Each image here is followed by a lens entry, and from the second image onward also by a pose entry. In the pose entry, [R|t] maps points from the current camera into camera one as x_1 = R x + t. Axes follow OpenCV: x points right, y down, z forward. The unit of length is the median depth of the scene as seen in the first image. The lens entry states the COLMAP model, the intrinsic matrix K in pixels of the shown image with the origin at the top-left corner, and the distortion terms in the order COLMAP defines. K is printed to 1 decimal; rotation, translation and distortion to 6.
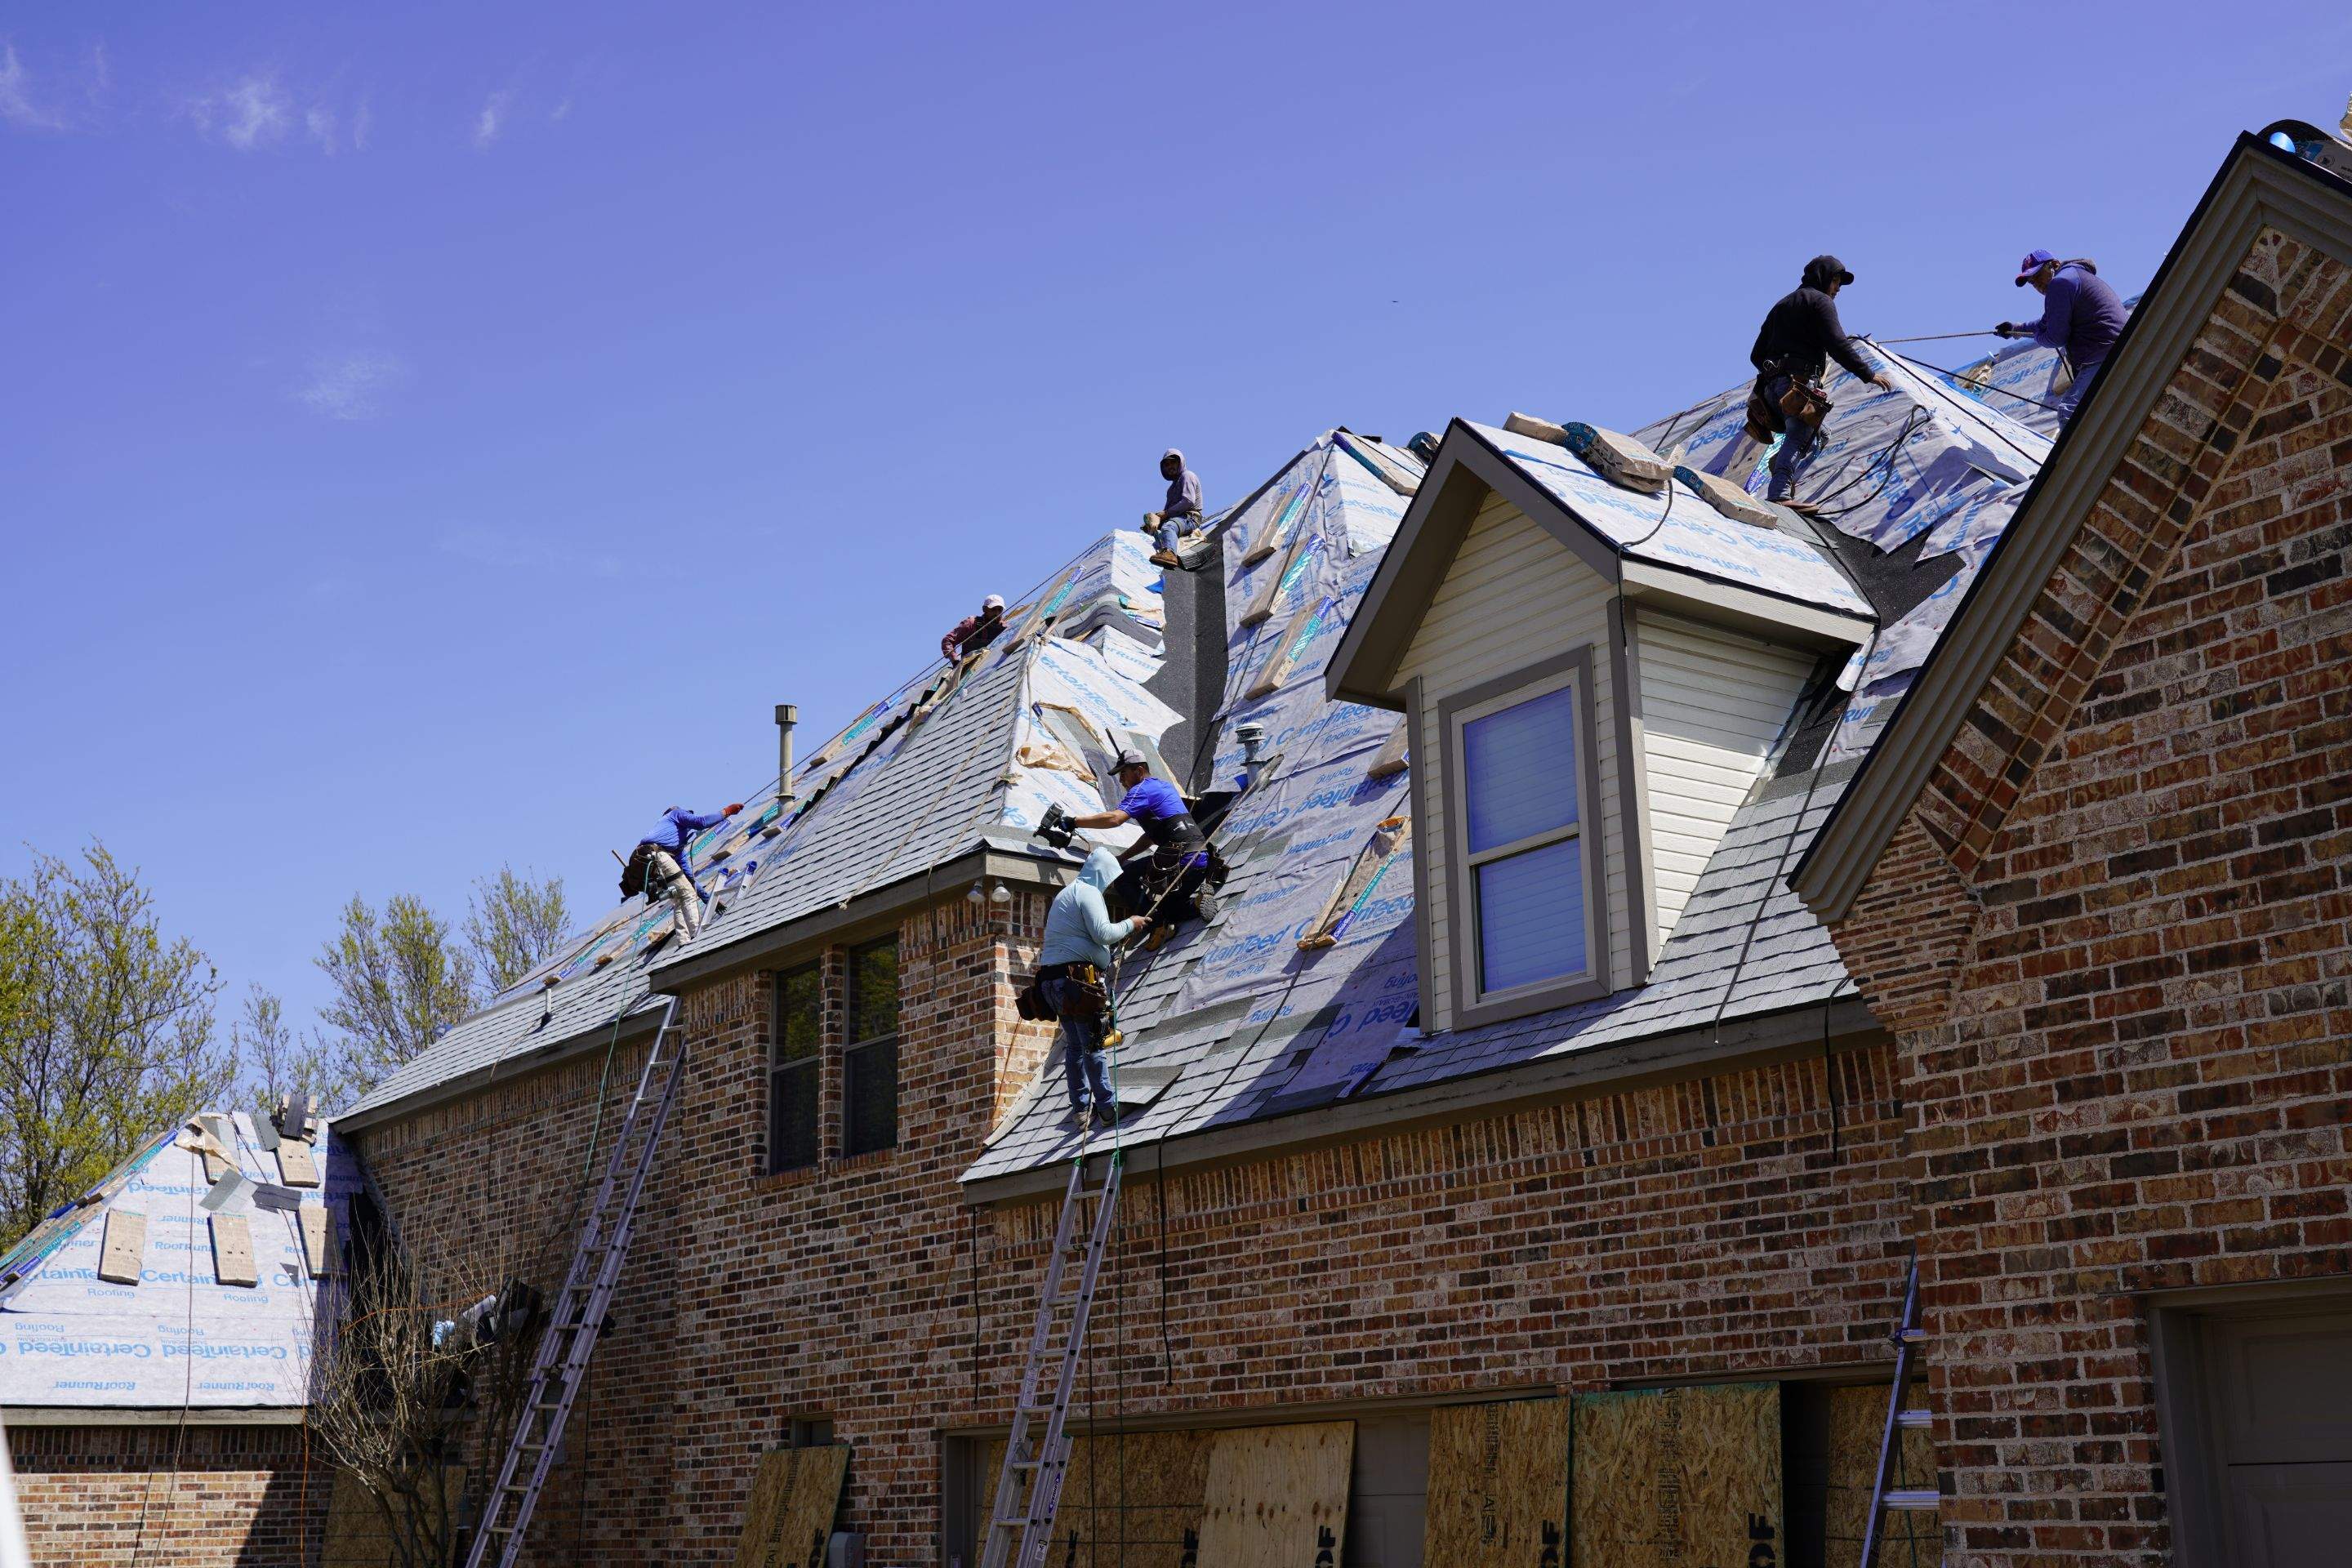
lens RADIAL K [[2889.5, 0, 1176.6], [0, 2889.5, 789.6], [0, 0, 1]] dist [0.089429, -0.009344]
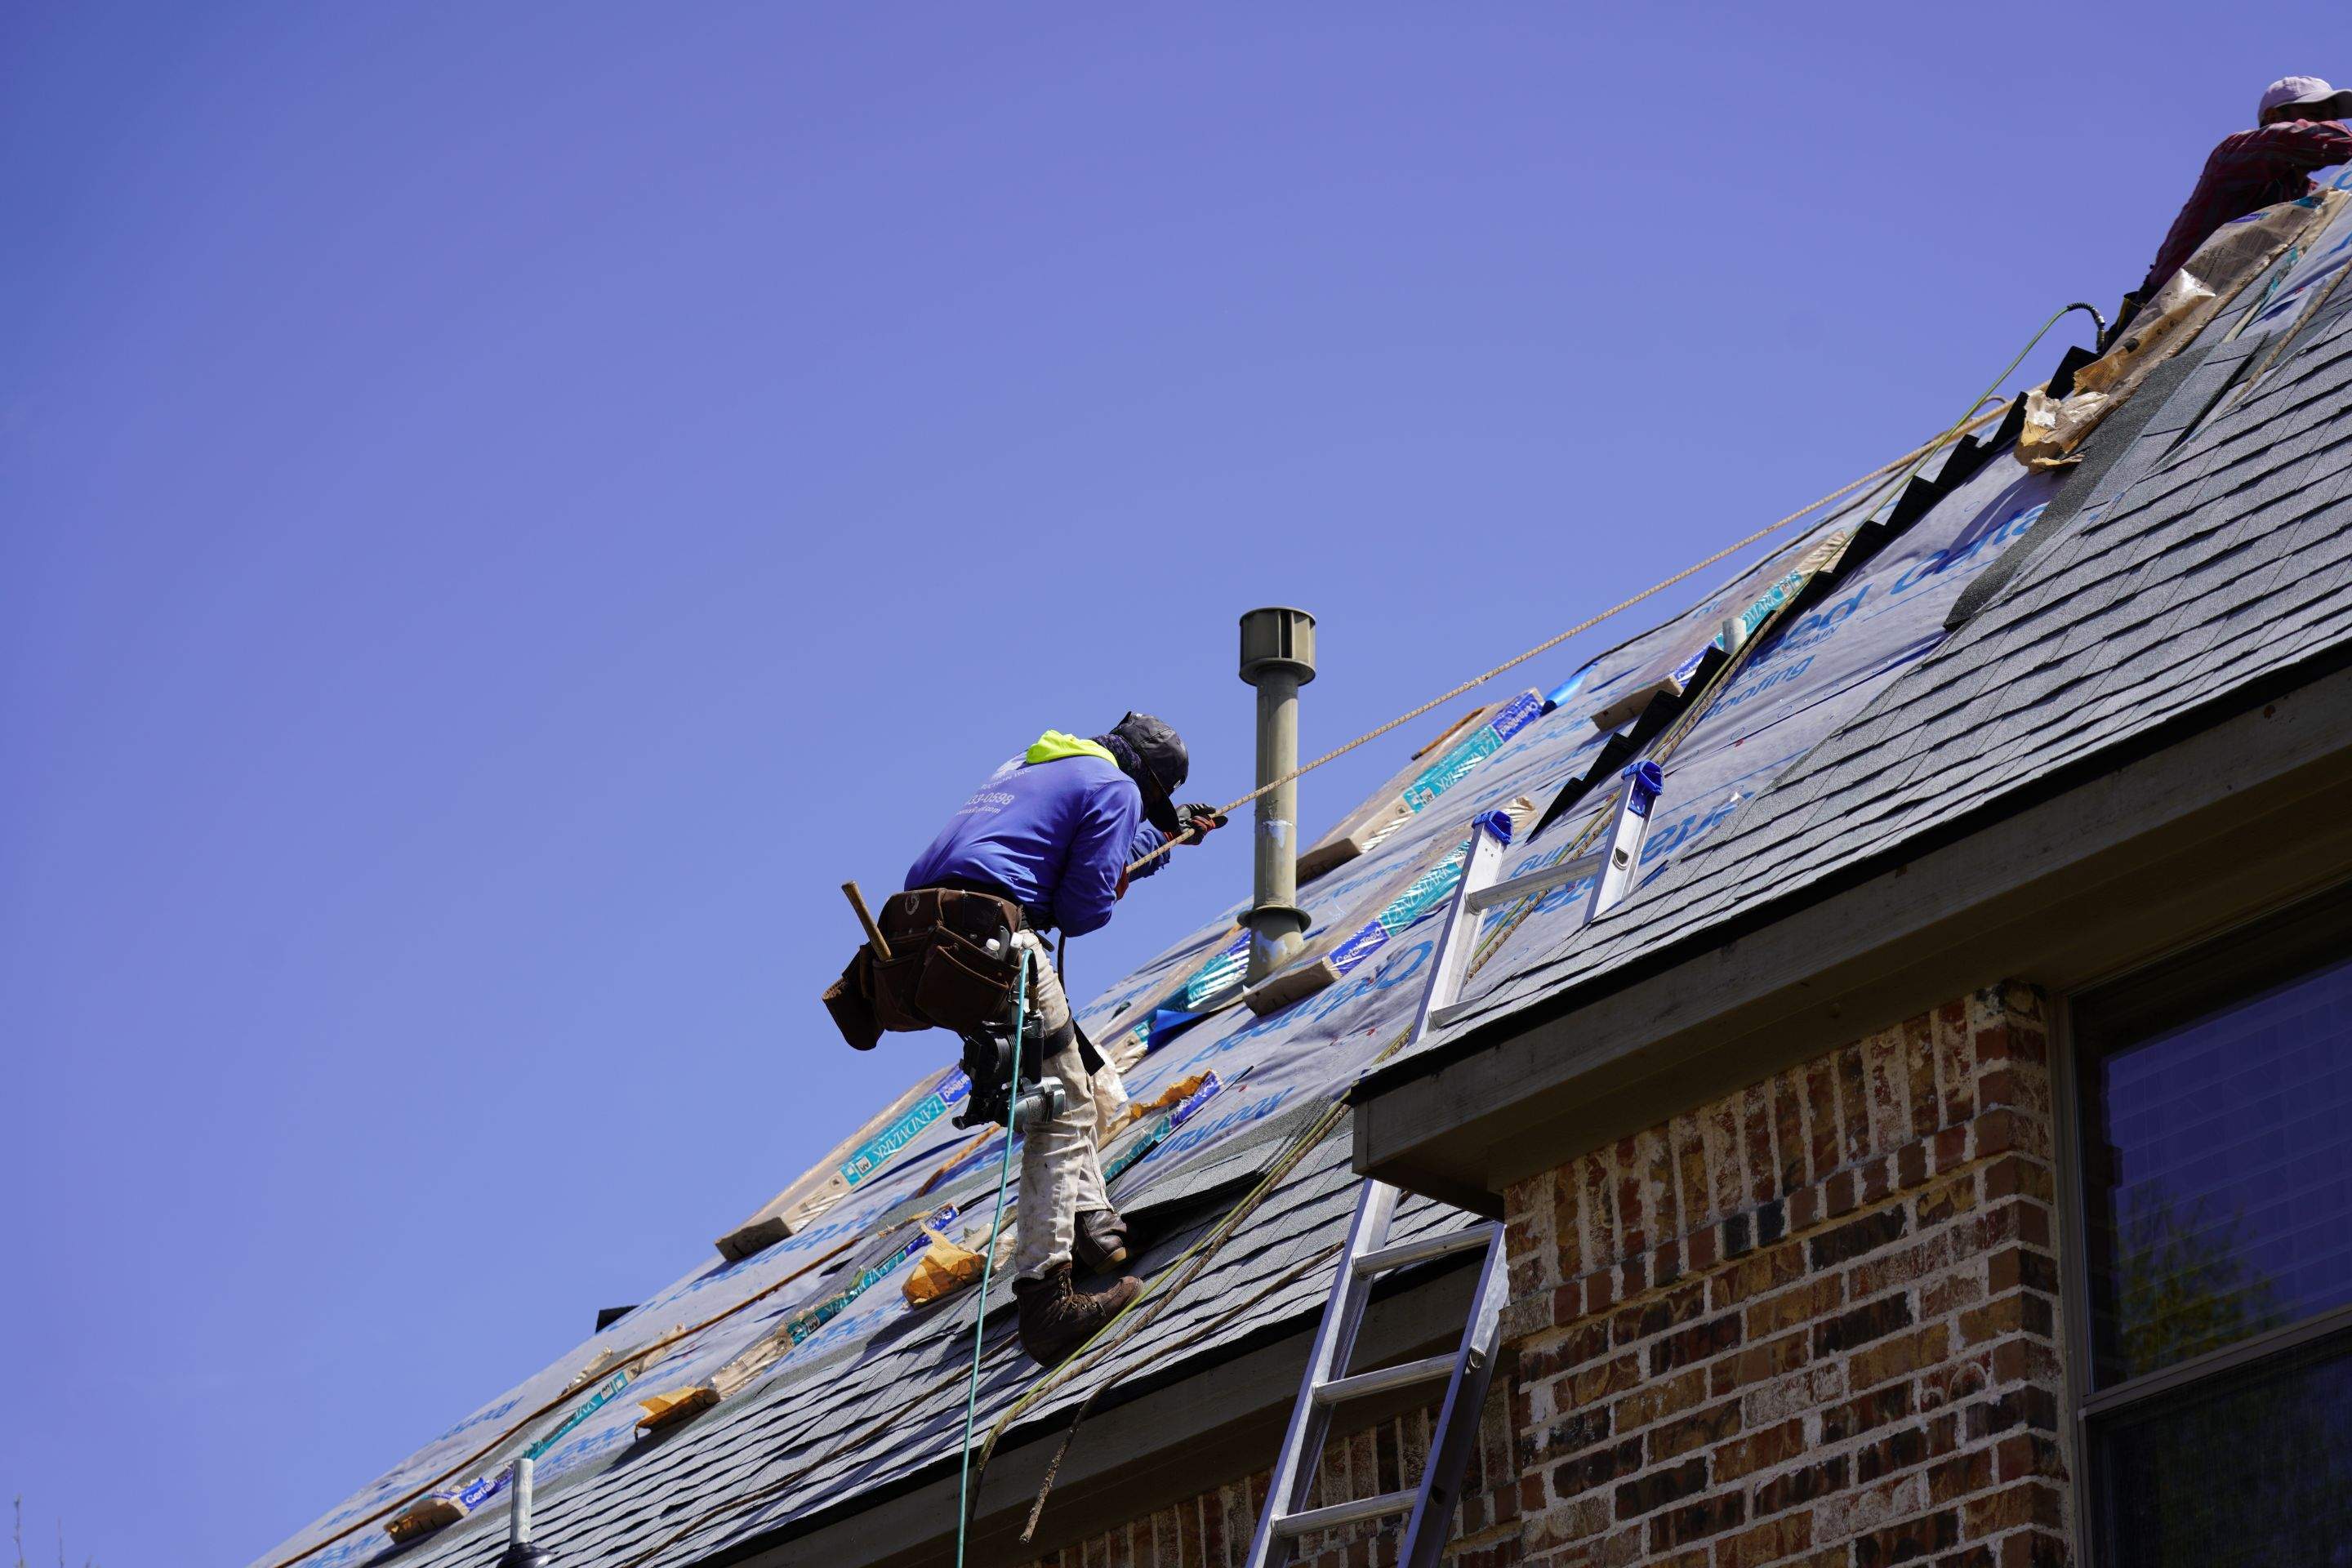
lens RADIAL K [[6292.1, 0, 1176.0], [0, 6292.1, 784.0], [0, 0, 1]] dist [-0.023789, 0.702055]
pose [[0.996894, 0.051900, 0.059232, -0.294019], [-0.039153, 0.979209, -0.199039, 0.182300], [-0.068330, 0.196102, 0.978200, 0.637460]]
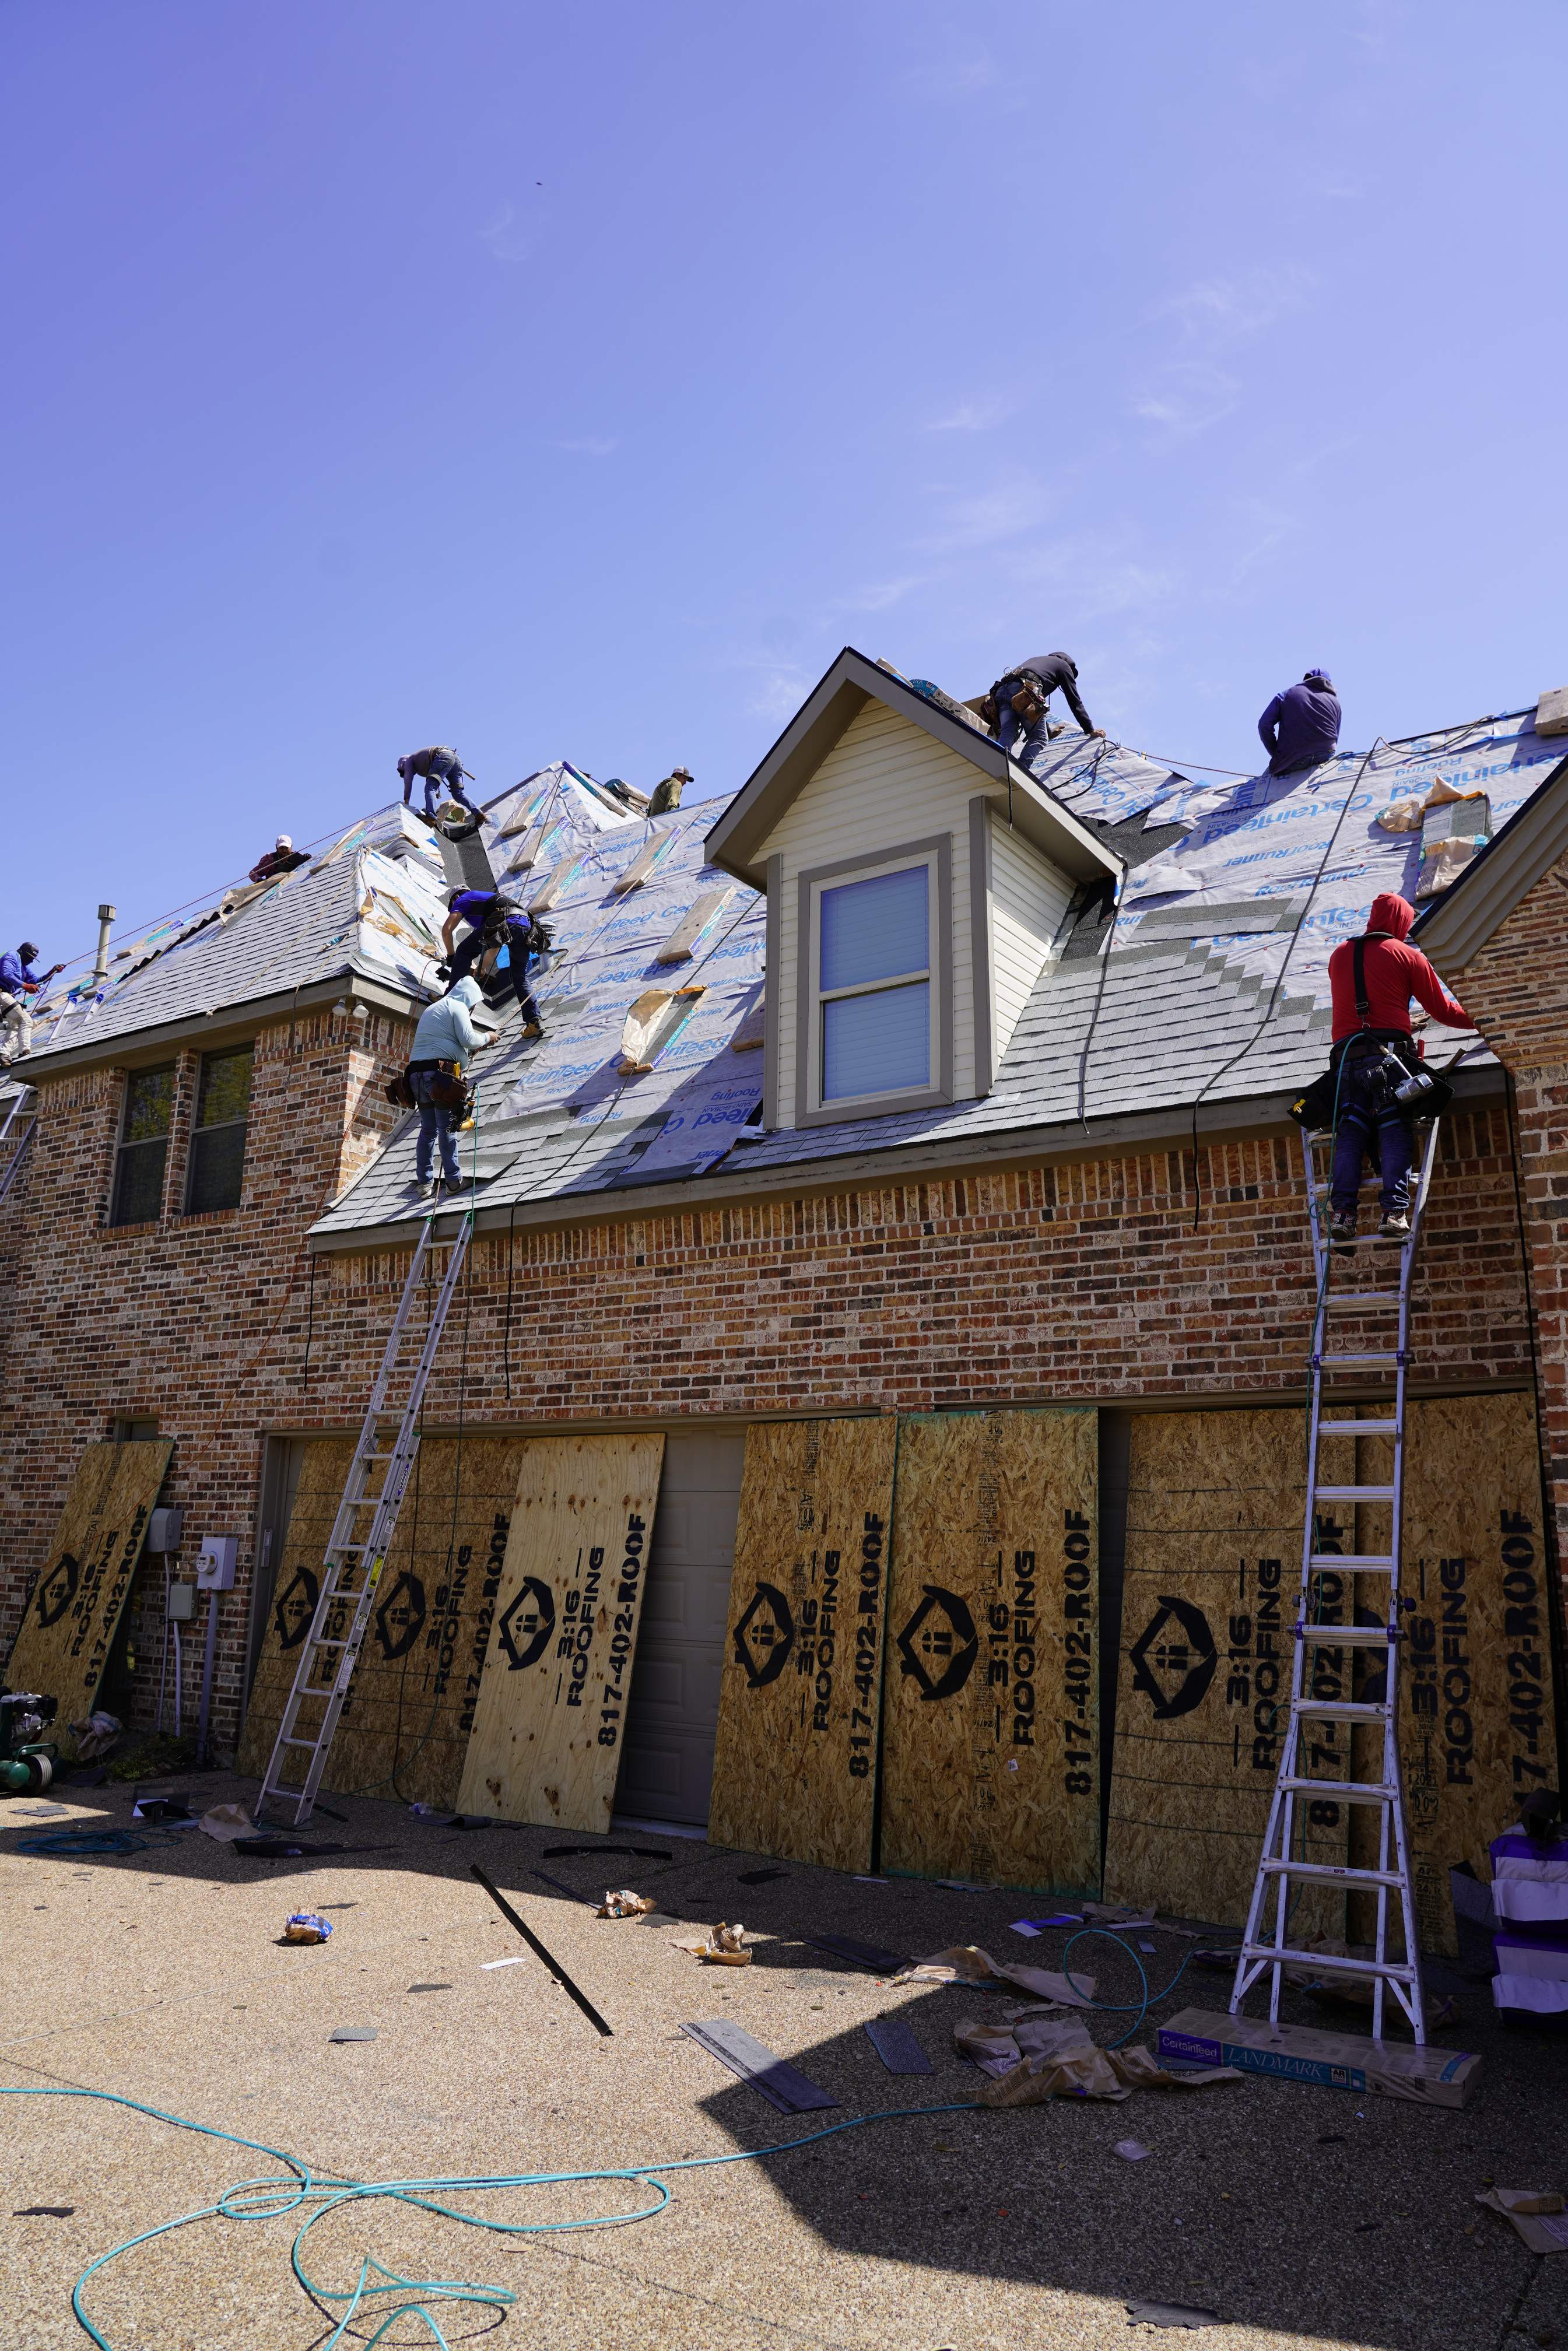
lens RADIAL K [[1646.2, 0, 784.0], [0, 1646.2, 1175.5], [0, 0, 1]] dist [-0.008314, -0.001806]
pose [[0.939359, 0.109057, 0.325134, -0.121072], [-0.117208, 0.993092, 0.005527, 0.087506], [-0.322285, -0.043300, 0.945652, 0.284803]]
